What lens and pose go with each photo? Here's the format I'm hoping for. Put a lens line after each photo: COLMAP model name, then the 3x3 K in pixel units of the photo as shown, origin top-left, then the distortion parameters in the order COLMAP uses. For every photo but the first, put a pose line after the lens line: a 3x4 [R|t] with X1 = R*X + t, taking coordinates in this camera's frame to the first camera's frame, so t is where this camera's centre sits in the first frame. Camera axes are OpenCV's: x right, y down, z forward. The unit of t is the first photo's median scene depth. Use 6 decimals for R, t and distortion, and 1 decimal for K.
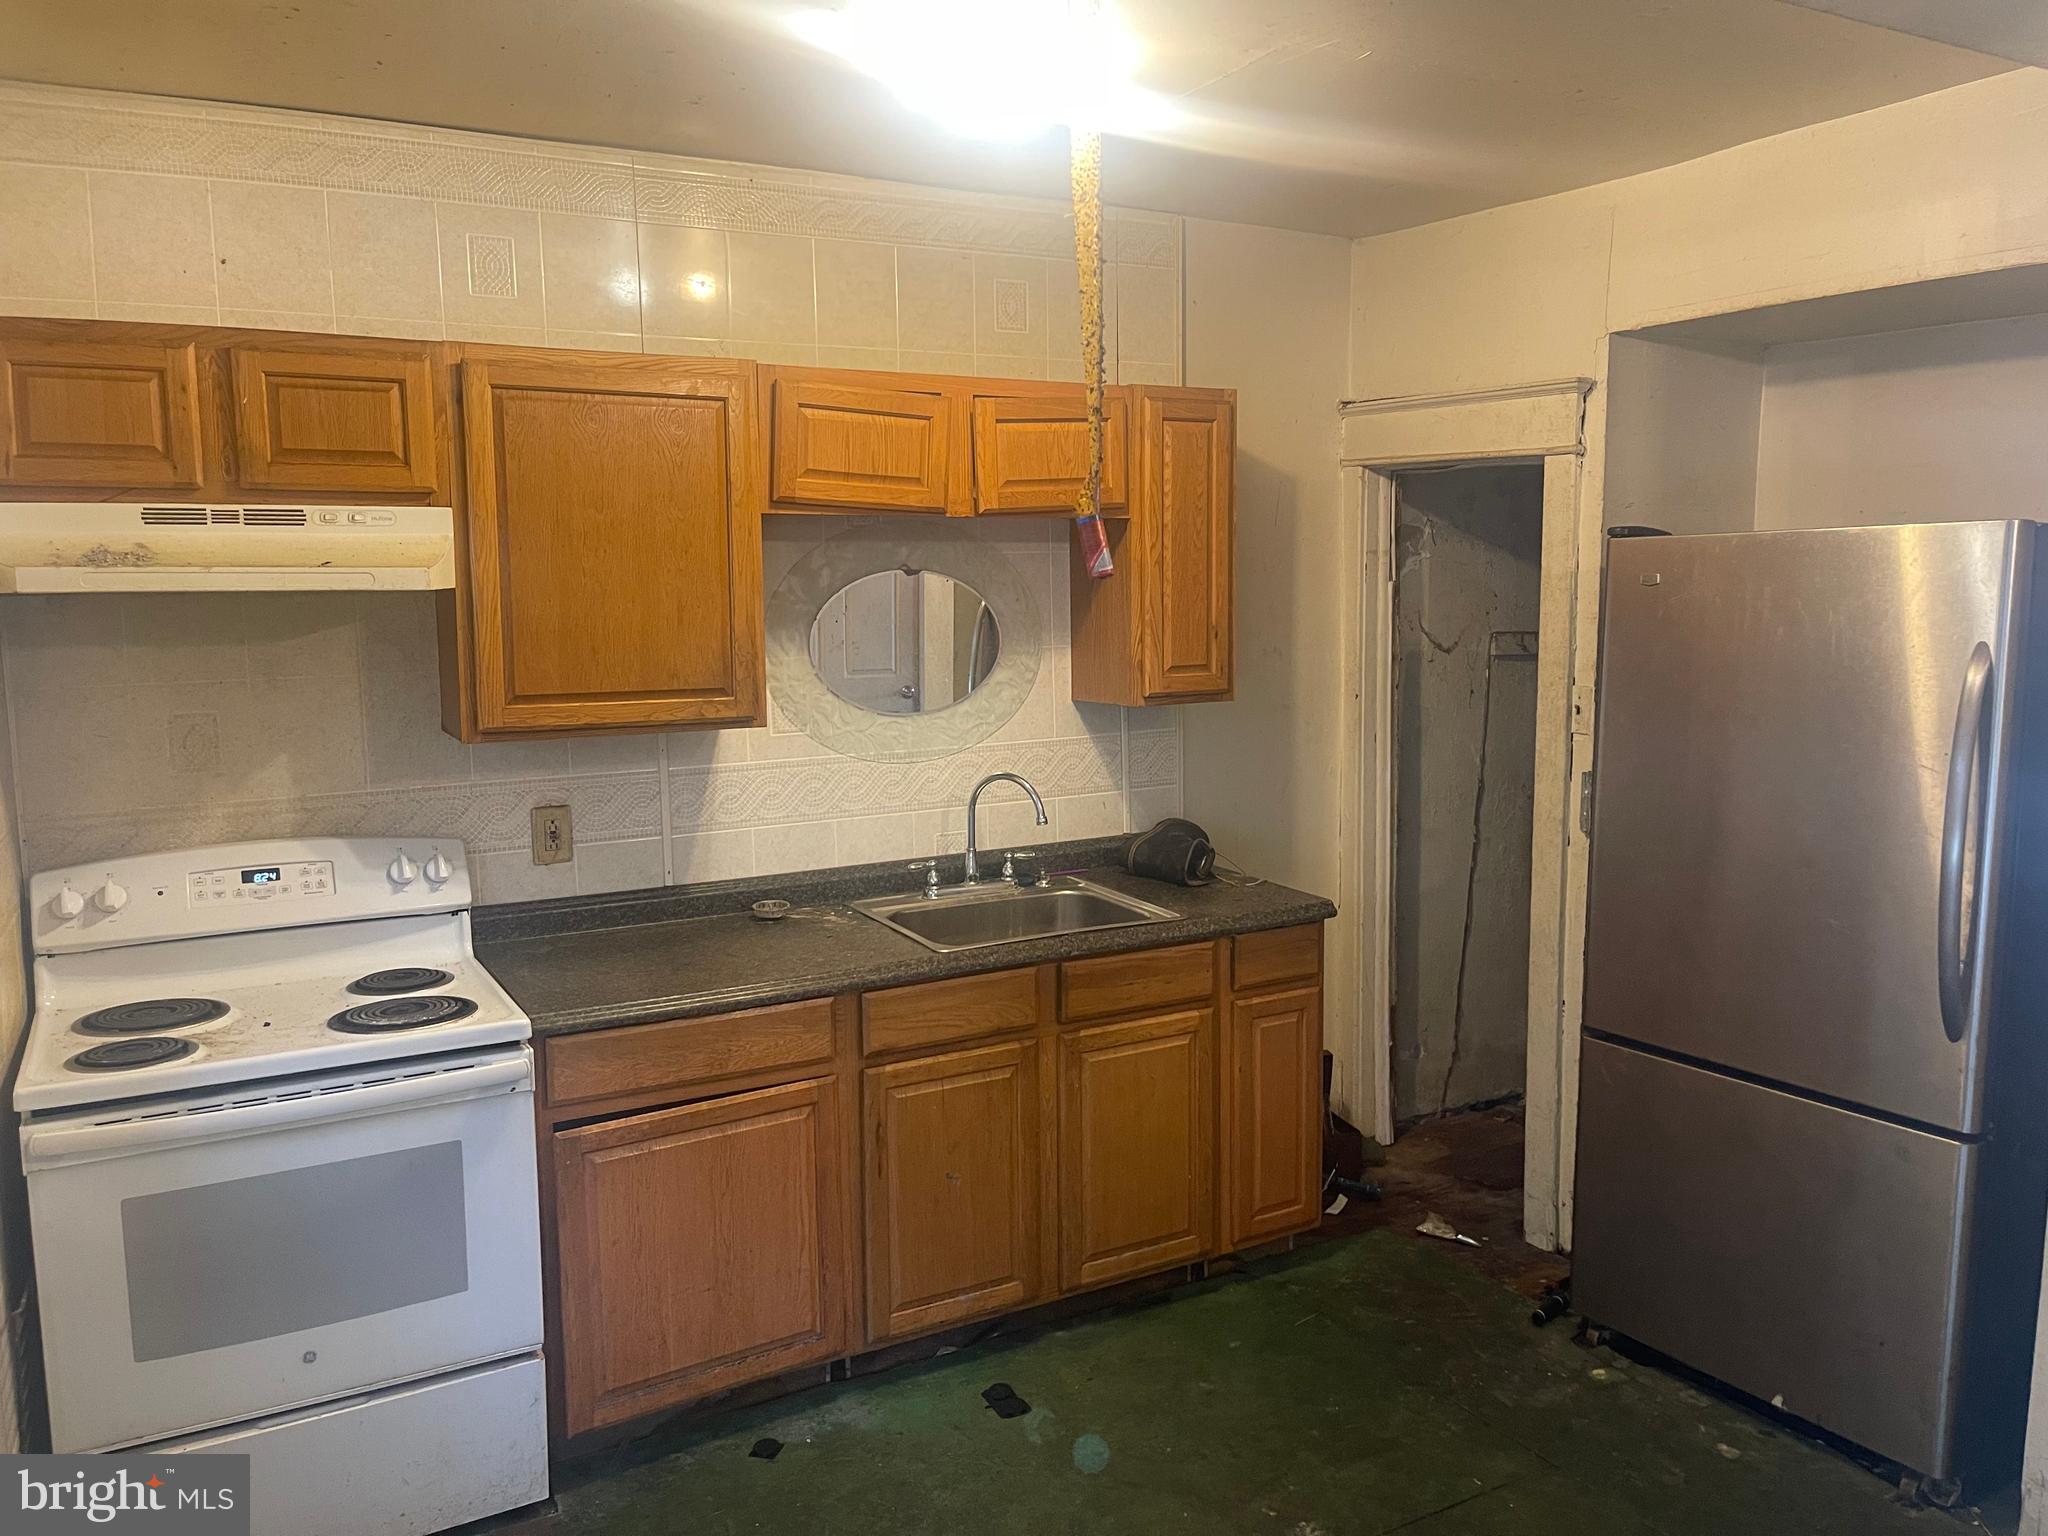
lens RADIAL K [[1534.9, 0, 1024.0], [0, 1534.9, 768.0], [0, 0, 1]] dist [0.071783, -0.103166]
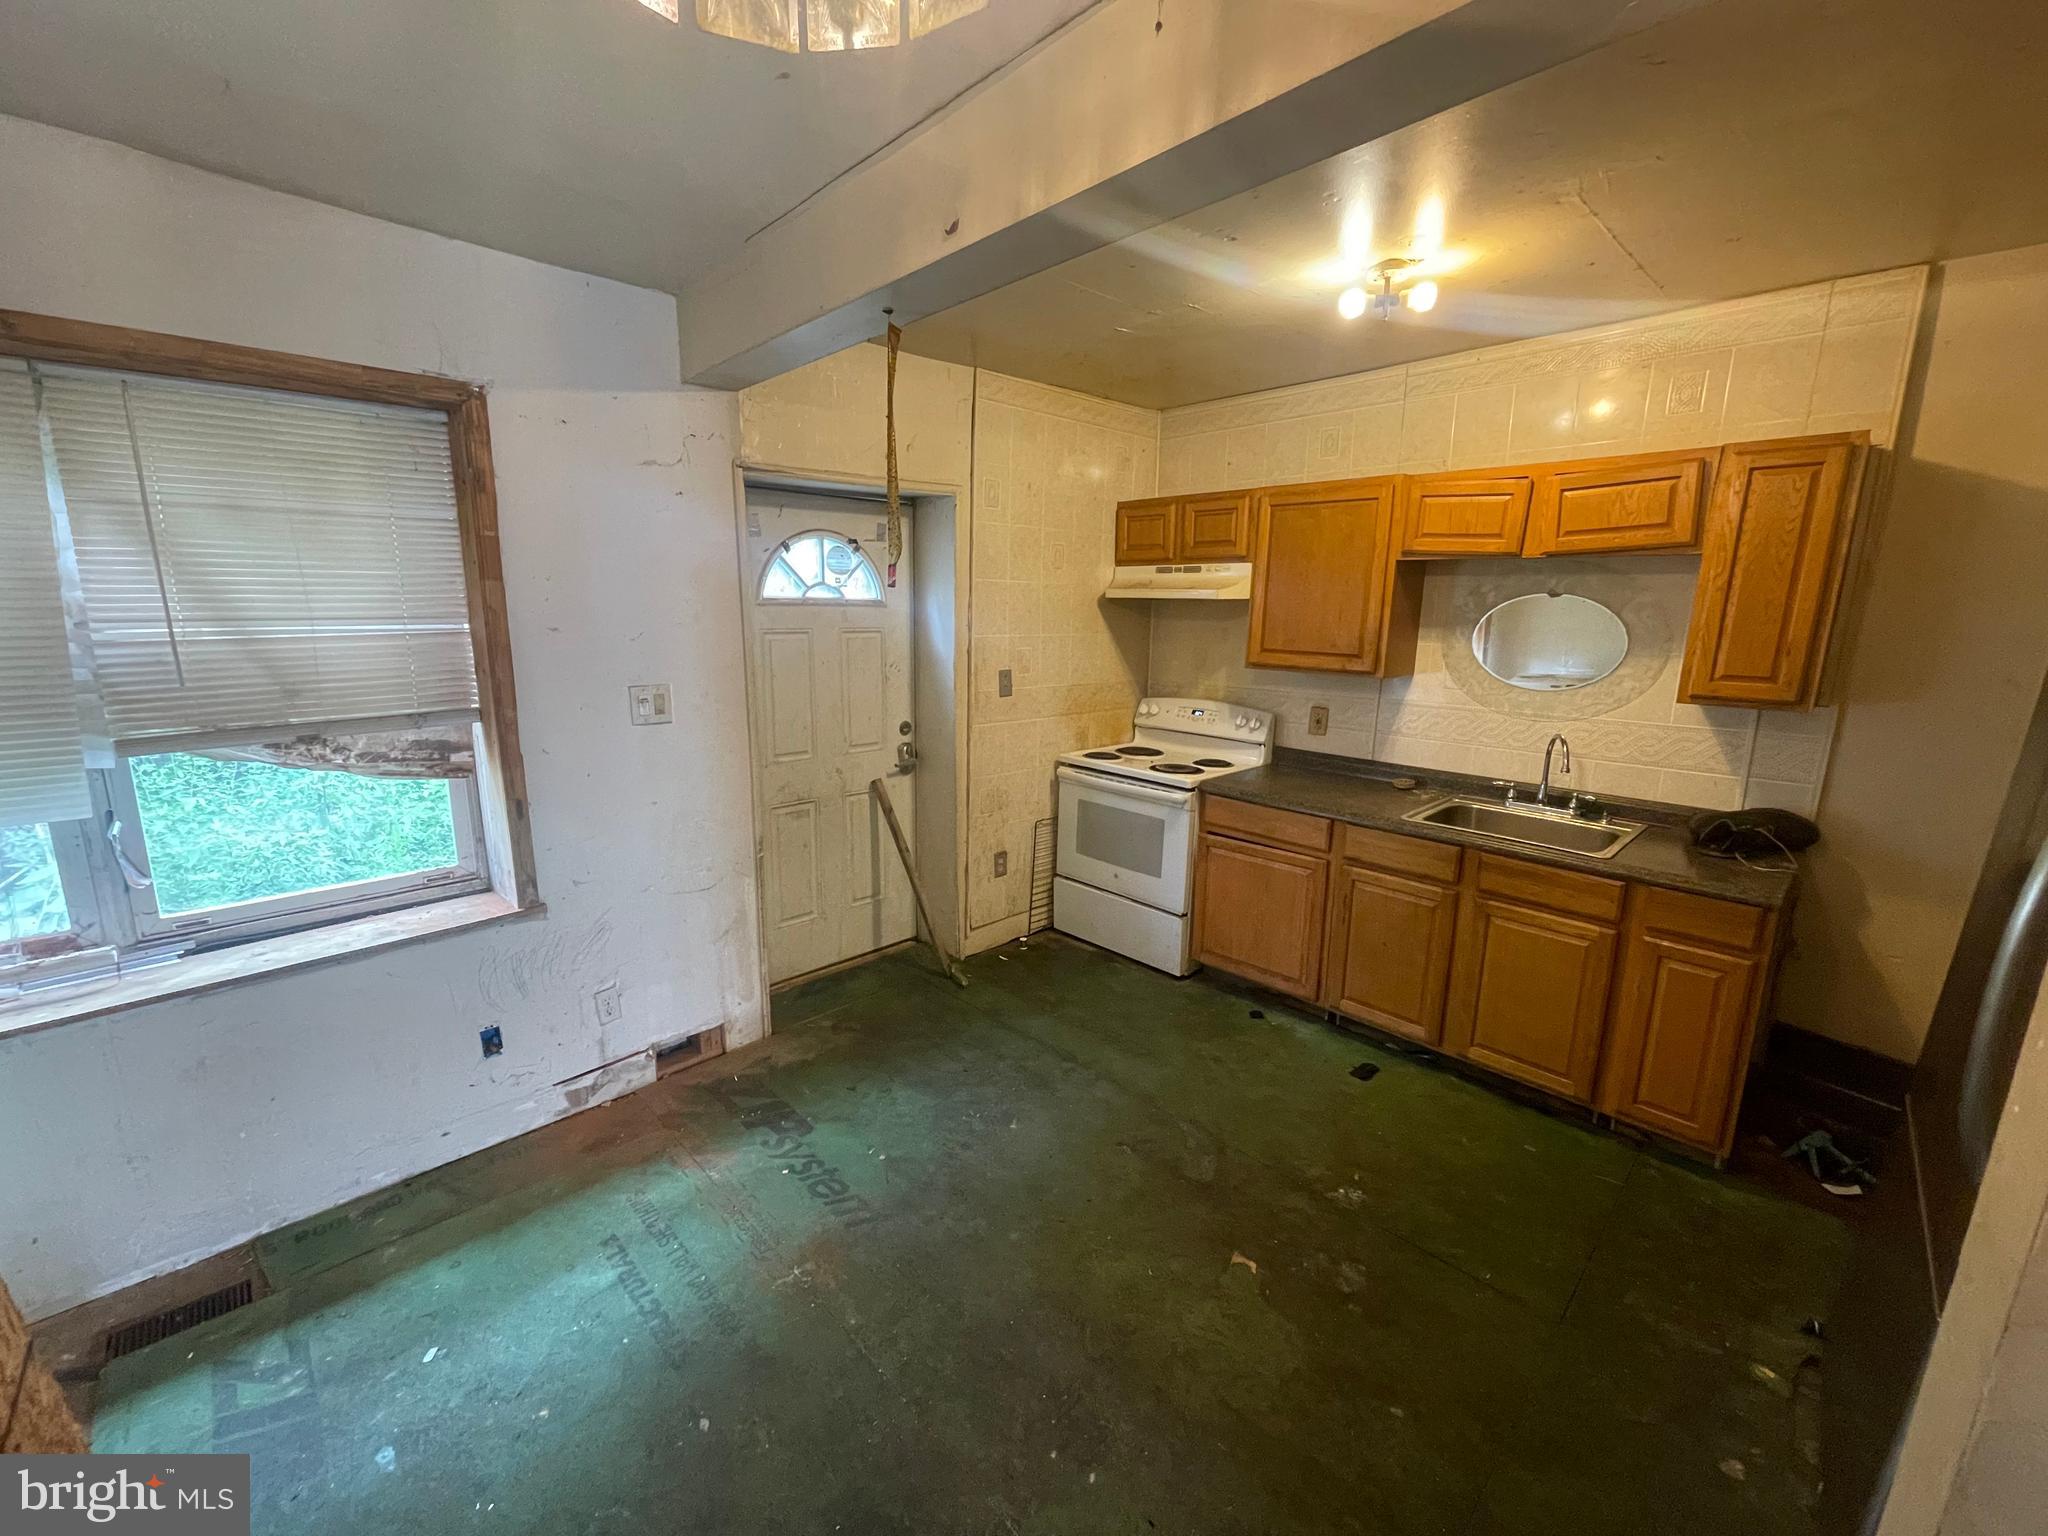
lens RADIAL K [[840.4, 0, 1015.9], [0, 840.4, 778.7], [0, 0, 1]] dist [0.000019, -0.000252]
pose [[0.243825, 0.217196, -0.945185, 0.716707], [-0.134920, 0.972719, 0.188718, -0.042071], [0.960389, 0.081510, 0.266477, 0.331930]]
